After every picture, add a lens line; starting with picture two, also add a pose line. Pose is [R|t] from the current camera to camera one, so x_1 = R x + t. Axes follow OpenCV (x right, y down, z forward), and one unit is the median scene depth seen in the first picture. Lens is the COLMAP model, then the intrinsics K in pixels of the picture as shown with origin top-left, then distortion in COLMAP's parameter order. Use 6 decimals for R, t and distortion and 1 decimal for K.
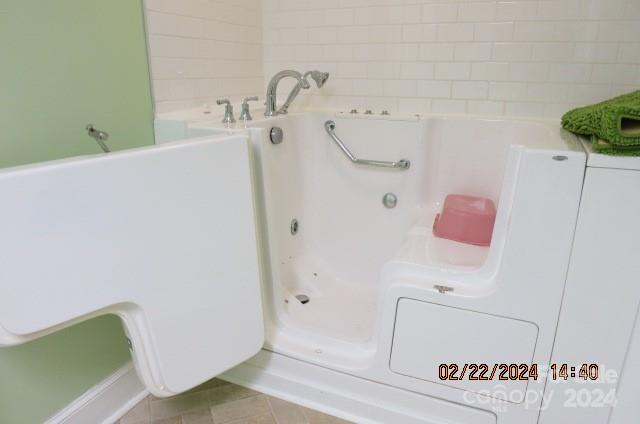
lens RADIAL K [[453.1, 0, 318.0], [0, 453.1, 212.7], [0, 0, 1]] dist [-0.045924, -0.003256]
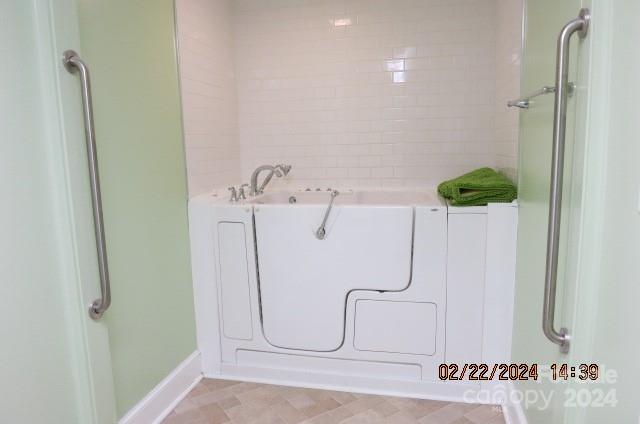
lens RADIAL K [[453.1, 0, 318.0], [0, 453.1, 212.7], [0, 0, 1]] dist [-0.045924, -0.003256]
pose [[0.979195, -0.058522, 0.194297, -0.210555], [0.087791, 0.985437, -0.145626, 0.081776], [-0.182945, 0.159654, 0.970073, -0.505556]]
